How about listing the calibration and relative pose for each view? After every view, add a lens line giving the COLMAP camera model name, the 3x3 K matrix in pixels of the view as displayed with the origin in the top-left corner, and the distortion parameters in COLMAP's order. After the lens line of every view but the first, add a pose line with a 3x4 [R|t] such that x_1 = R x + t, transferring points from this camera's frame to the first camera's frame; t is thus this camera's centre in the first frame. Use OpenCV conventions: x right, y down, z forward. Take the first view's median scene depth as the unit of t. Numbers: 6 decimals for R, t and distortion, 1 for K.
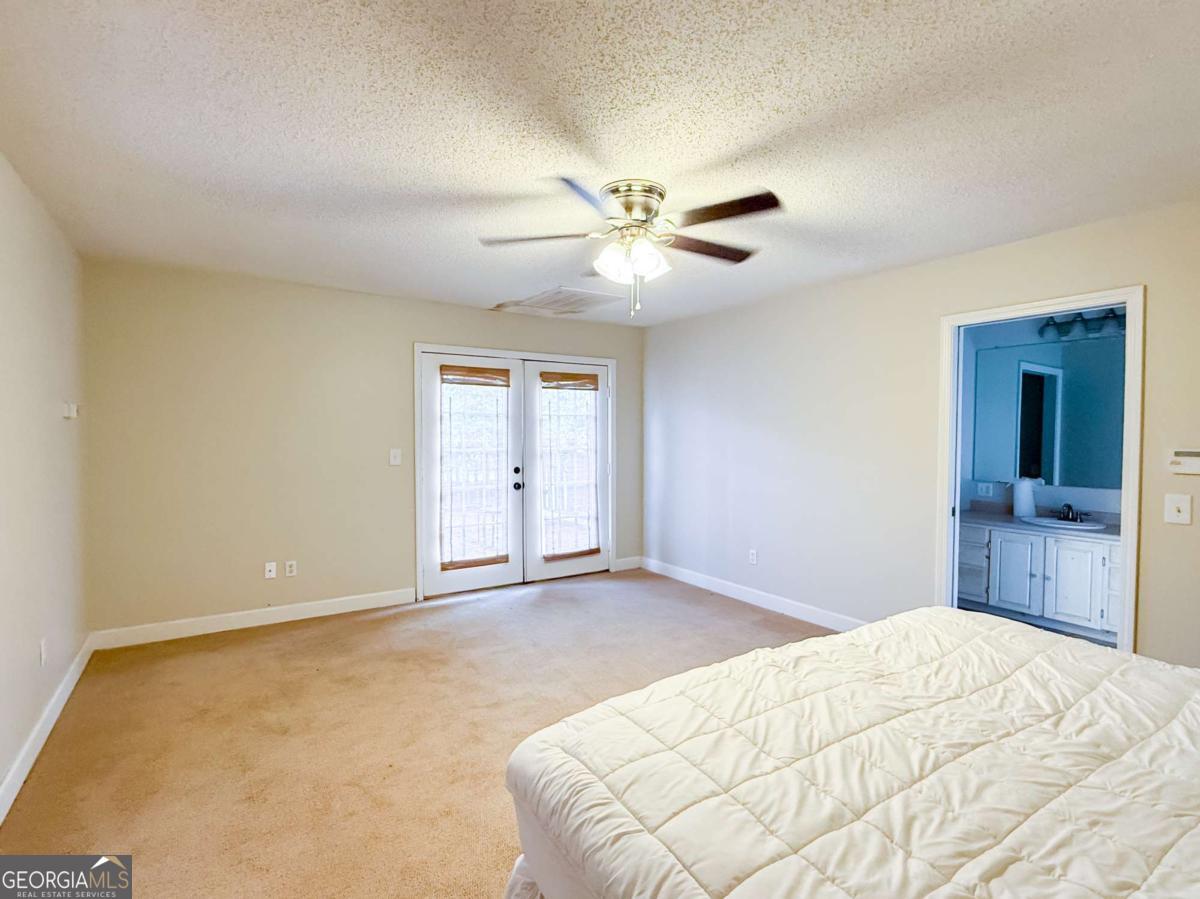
lens RADIAL K [[594.5, 0, 597.8], [0, 594.5, 450.9], [0, 0, 1]] dist [0.000189, 0.000092]
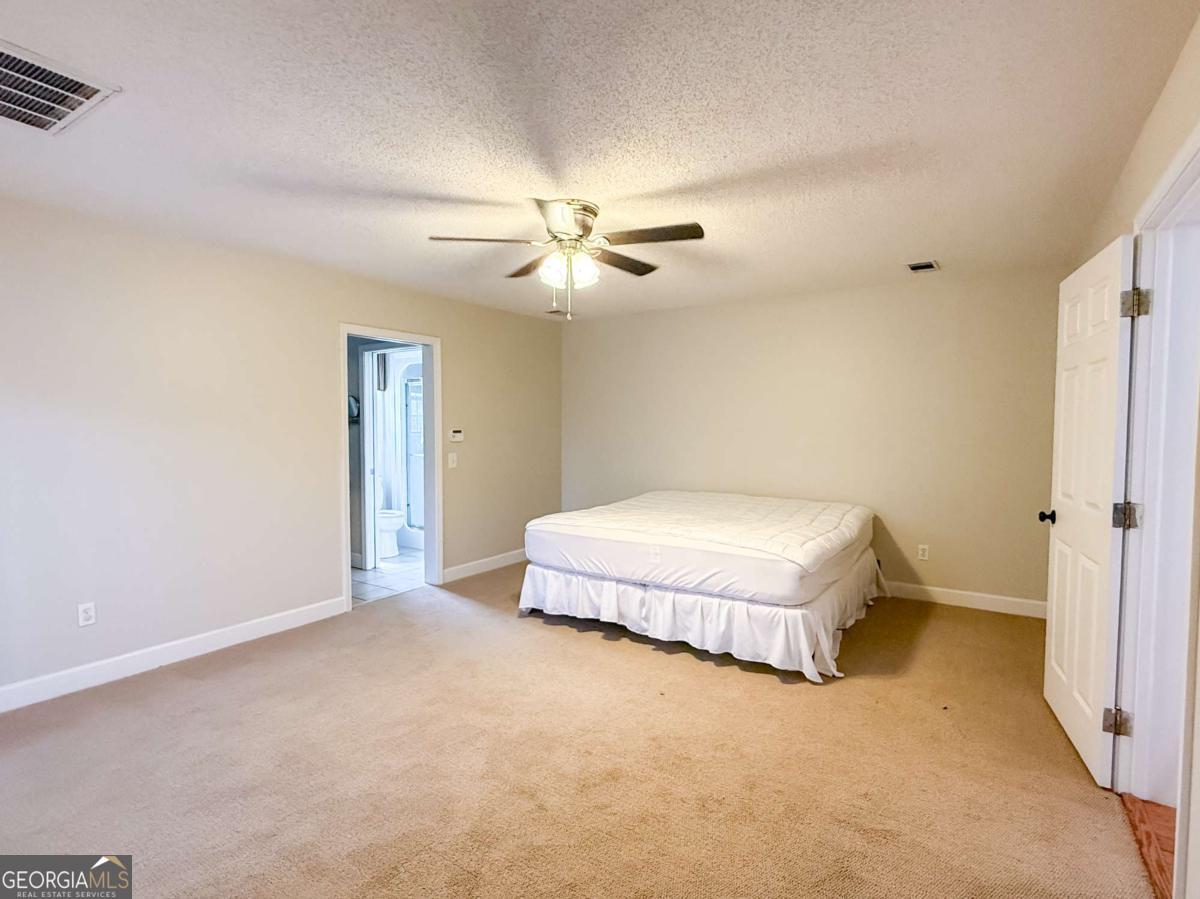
lens RADIAL K [[594.5, 0, 597.8], [0, 594.5, 450.9], [0, 0, 1]] dist [0.000189, 0.000092]
pose [[-0.394575, -0.044242, 0.917798, -0.873649], [0.028659, 0.997762, 0.060417, -0.032021], [-0.918417, 0.050142, -0.392423, 1.206874]]
